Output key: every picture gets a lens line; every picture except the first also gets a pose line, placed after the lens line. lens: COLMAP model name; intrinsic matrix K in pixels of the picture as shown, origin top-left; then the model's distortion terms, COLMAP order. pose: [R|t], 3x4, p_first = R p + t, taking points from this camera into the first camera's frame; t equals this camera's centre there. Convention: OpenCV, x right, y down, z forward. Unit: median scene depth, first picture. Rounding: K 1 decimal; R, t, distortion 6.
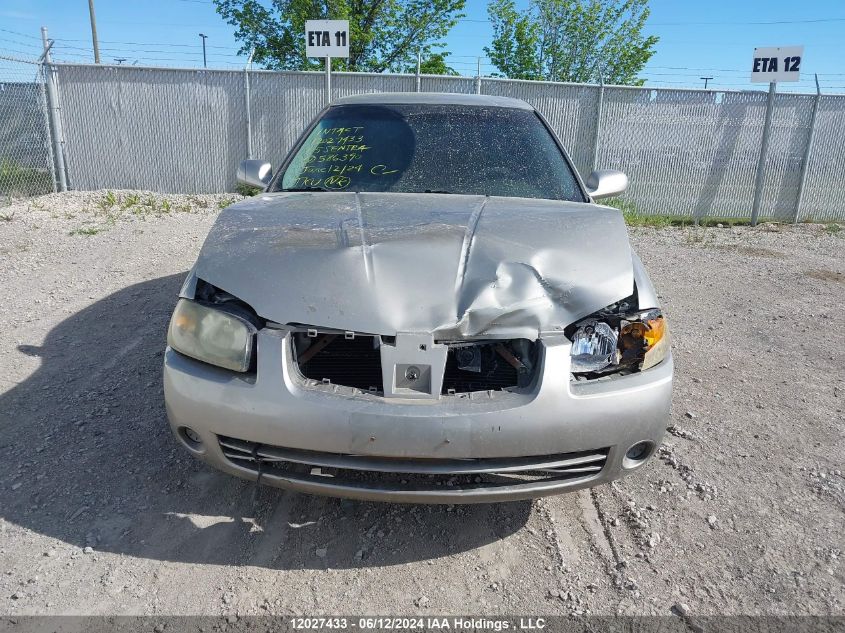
lens RADIAL K [[668.8, 0, 422.5], [0, 668.8, 316.5], [0, 0, 1]] dist [0.104128, -0.003740]
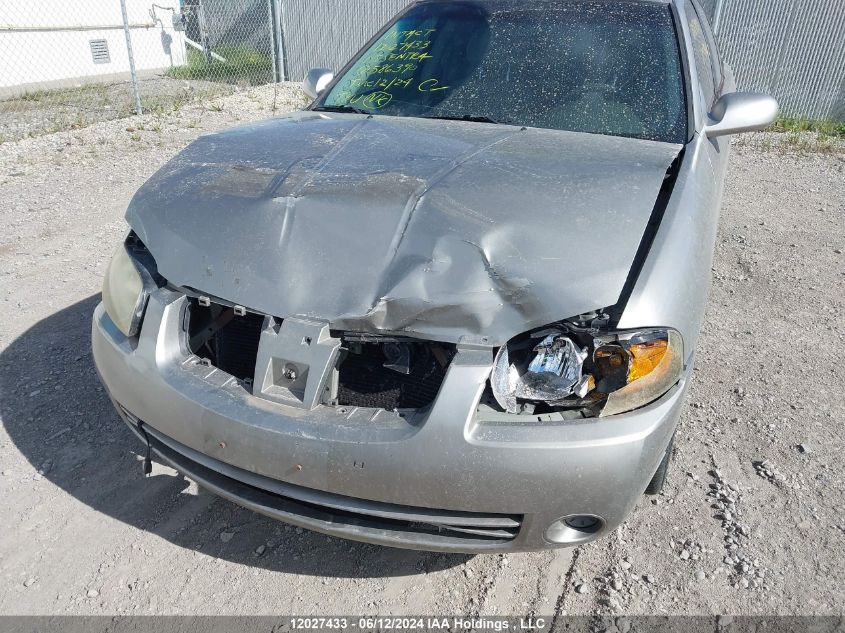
lens RADIAL K [[684.6, 0, 421.1], [0, 684.6, 303.3], [0, 0, 1]] dist [-0.000956, 0.155607]
pose [[0.930028, 0.138242, -0.340496, 0.366996], [-0.090104, 0.984045, 0.153414, -0.124294], [0.356271, -0.111999, 0.927646, 0.279593]]
